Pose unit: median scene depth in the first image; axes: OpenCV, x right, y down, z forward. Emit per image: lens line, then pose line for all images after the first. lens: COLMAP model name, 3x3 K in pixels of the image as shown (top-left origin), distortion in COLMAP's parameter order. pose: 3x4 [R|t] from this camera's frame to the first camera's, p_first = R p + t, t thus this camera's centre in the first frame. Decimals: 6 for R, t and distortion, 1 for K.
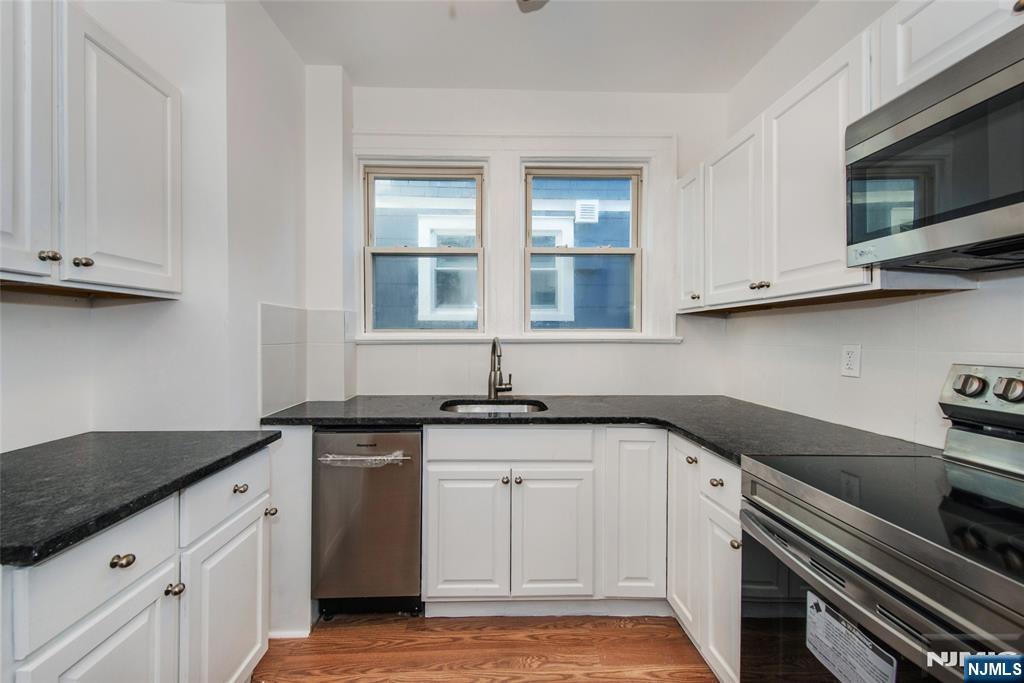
lens RADIAL K [[403.6, 0, 510.0], [0, 403.6, 336.7], [0, 0, 1]] dist [0.000596, -0.000194]
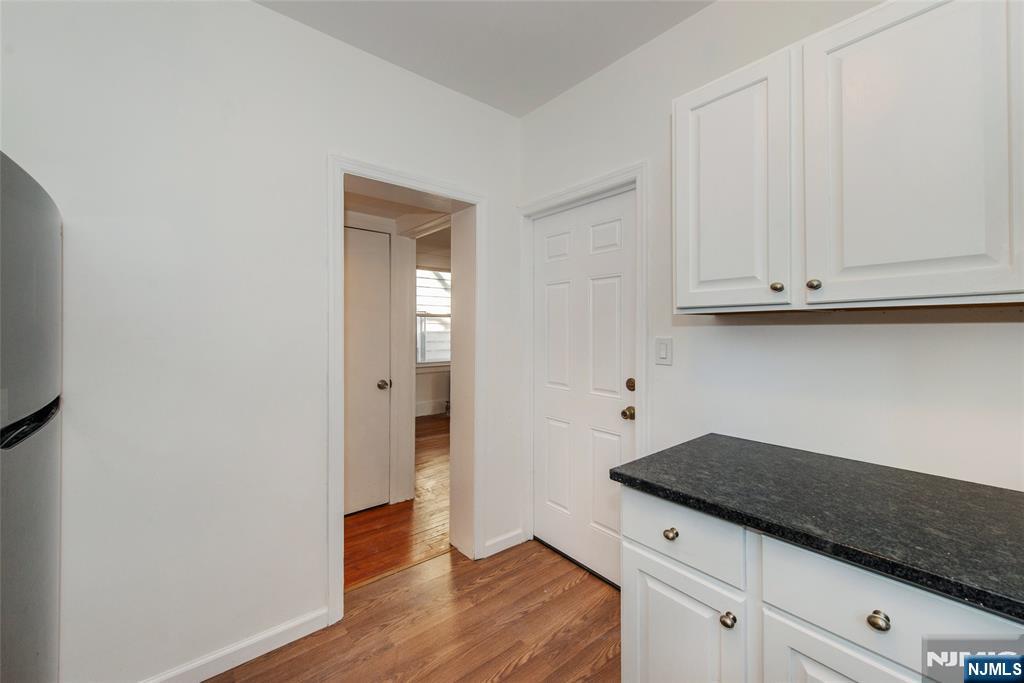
lens RADIAL K [[403.6, 0, 510.0], [0, 403.6, 336.7], [0, 0, 1]] dist [0.000596, -0.000194]
pose [[-0.807659, 0.002104, -0.589646, 0.183300], [-0.004772, 0.999938, 0.010105, -0.070158], [0.589630, 0.010975, -0.807599, 1.573126]]
